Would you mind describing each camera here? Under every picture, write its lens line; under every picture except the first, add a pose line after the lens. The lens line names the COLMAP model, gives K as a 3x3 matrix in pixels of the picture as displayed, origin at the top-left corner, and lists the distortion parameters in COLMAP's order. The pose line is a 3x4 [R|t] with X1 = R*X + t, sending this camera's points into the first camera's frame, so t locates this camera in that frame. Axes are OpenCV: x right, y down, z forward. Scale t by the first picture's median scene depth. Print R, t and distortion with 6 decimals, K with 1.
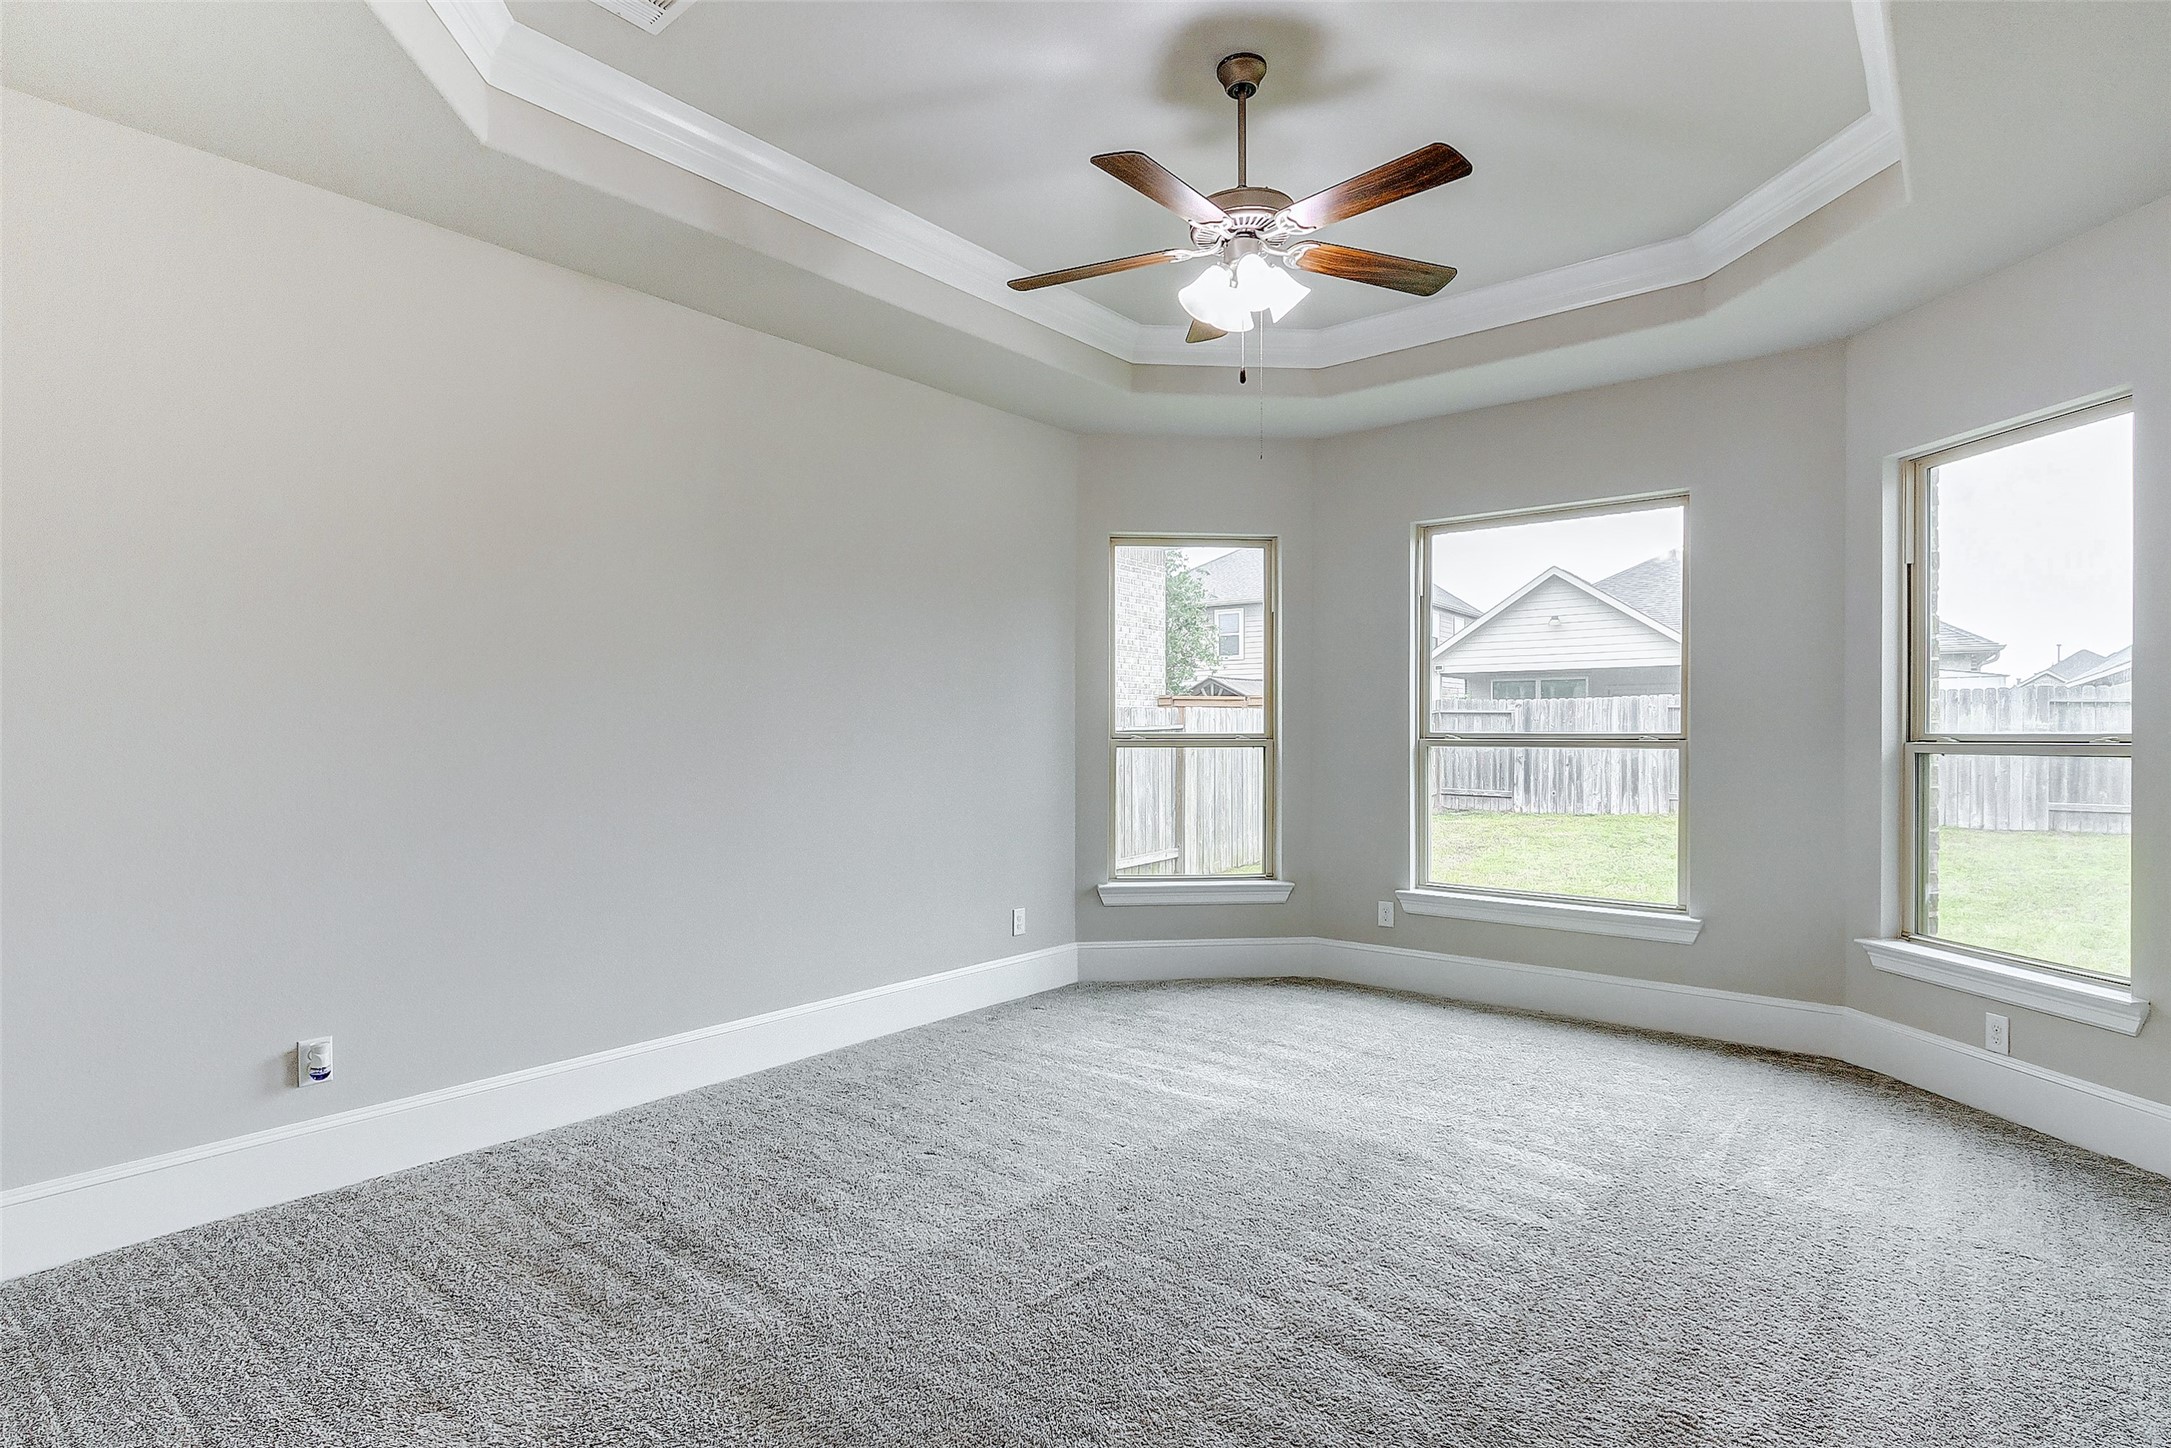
lens RADIAL K [[1113.6, 0, 1085.0], [0, 1113.6, 737.3], [0, 0, 1]] dist [-0.006781, -0.000206]
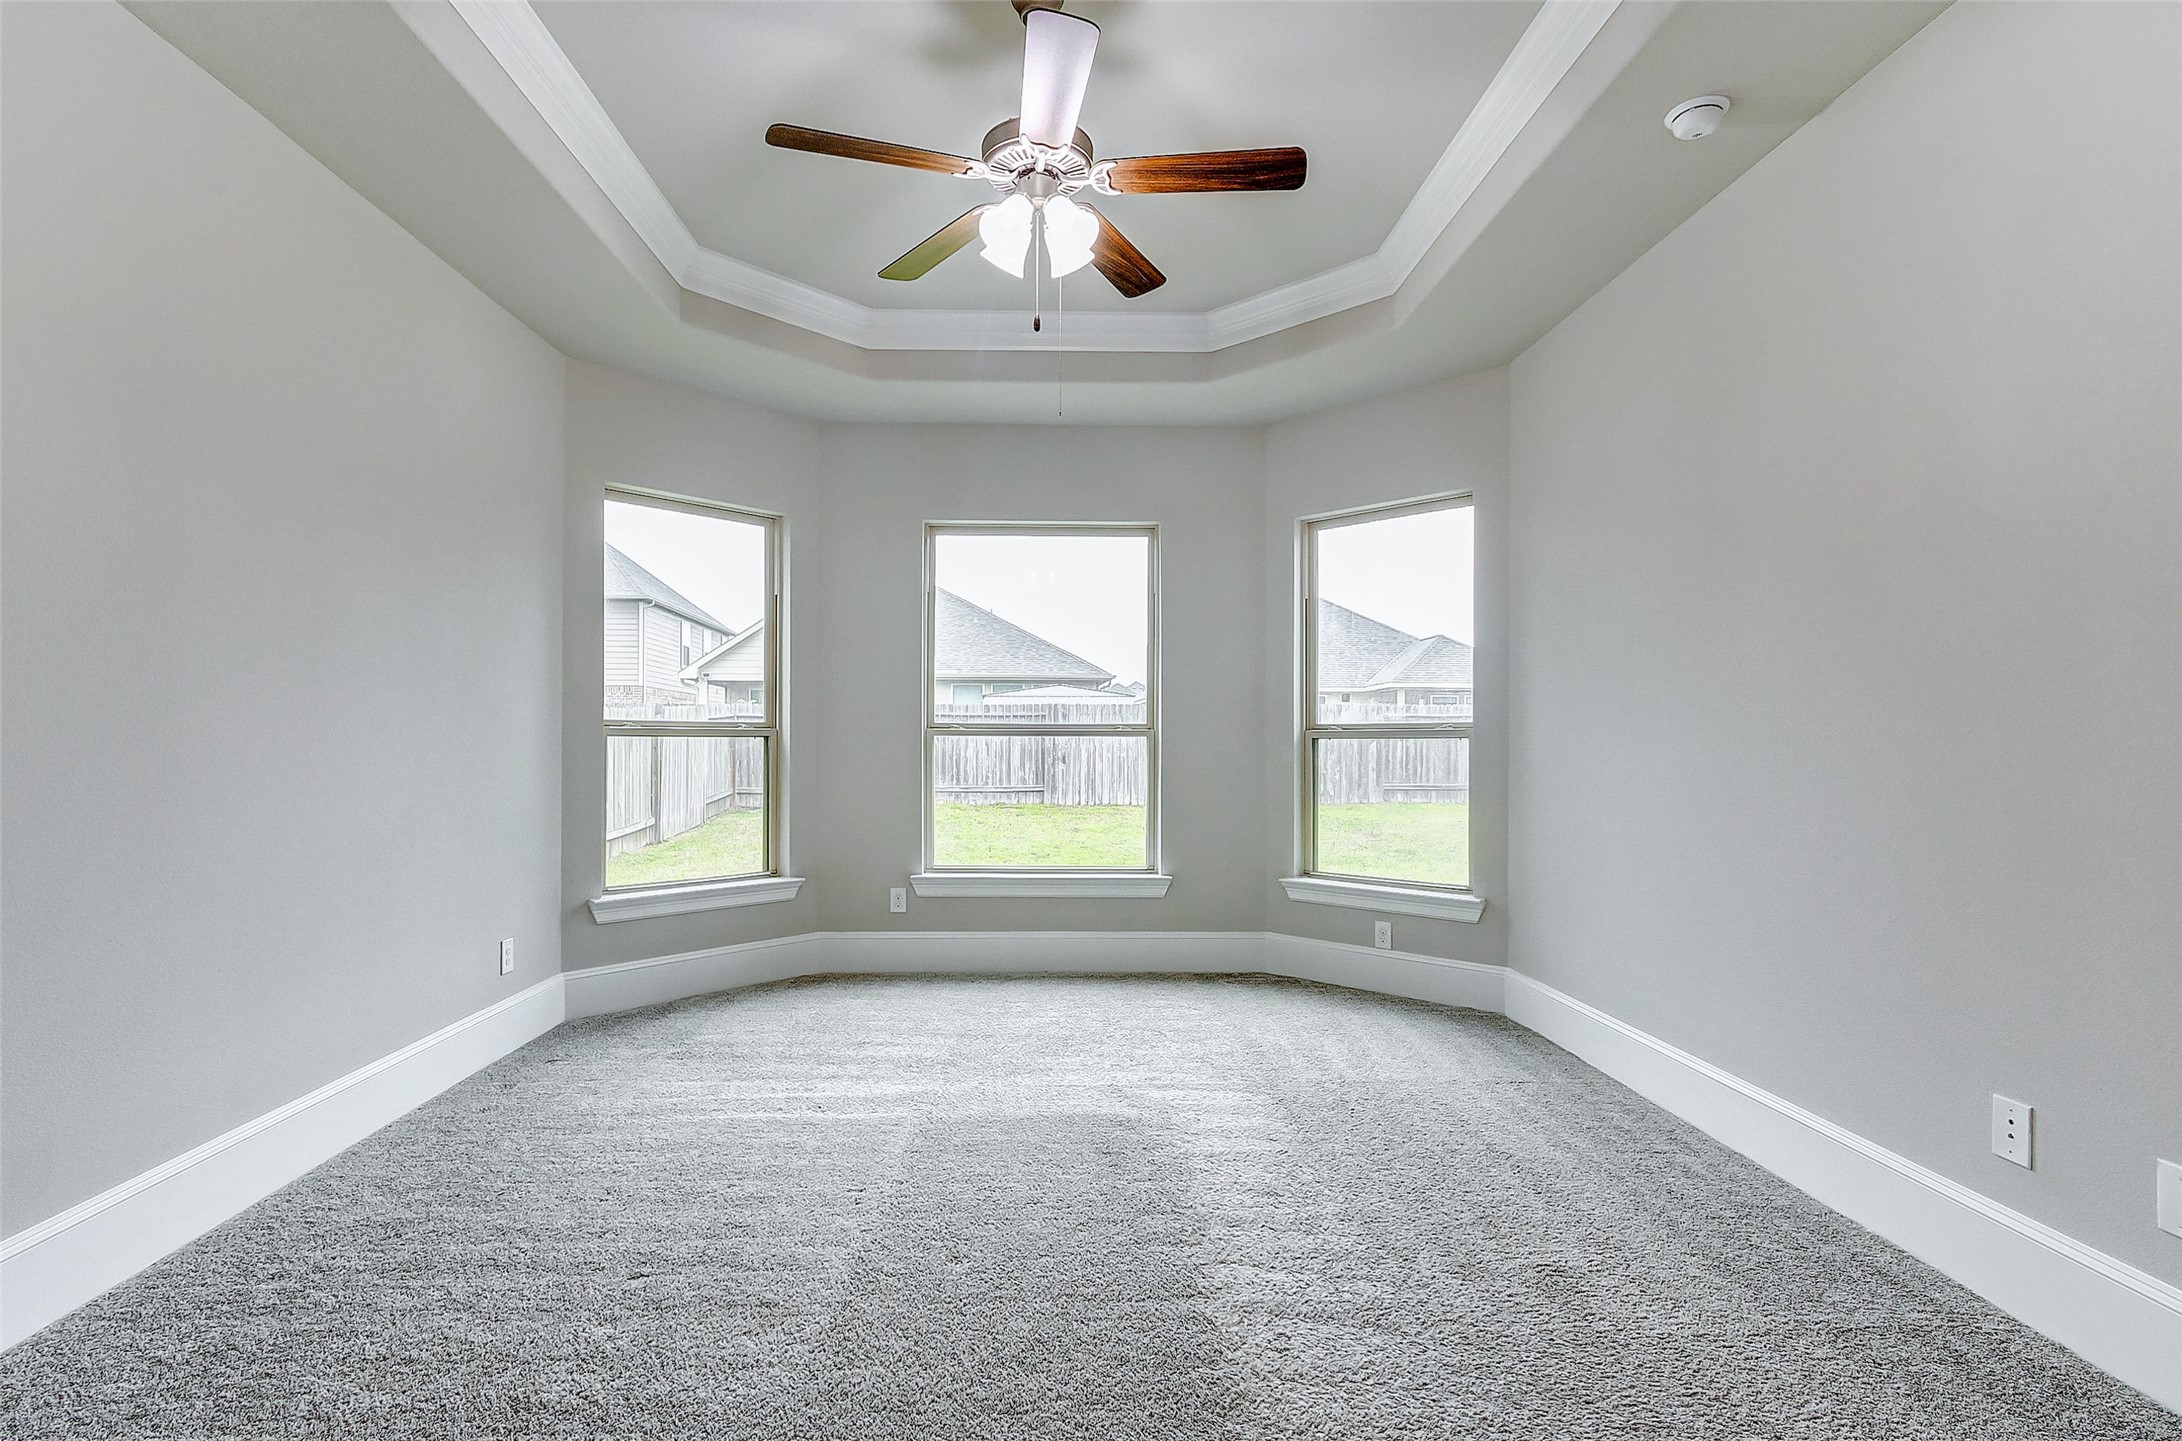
lens RADIAL K [[1019.6, 0, 1091.8], [0, 1019.6, 732.9], [0, 0, 1]] dist [0.005590, -0.000003]
pose [[0.756040, 0.005868, 0.654499, -0.268823], [0.001313, 0.999944, -0.010482, 0.020281], [-0.654524, 0.008784, 0.755990, 0.226405]]
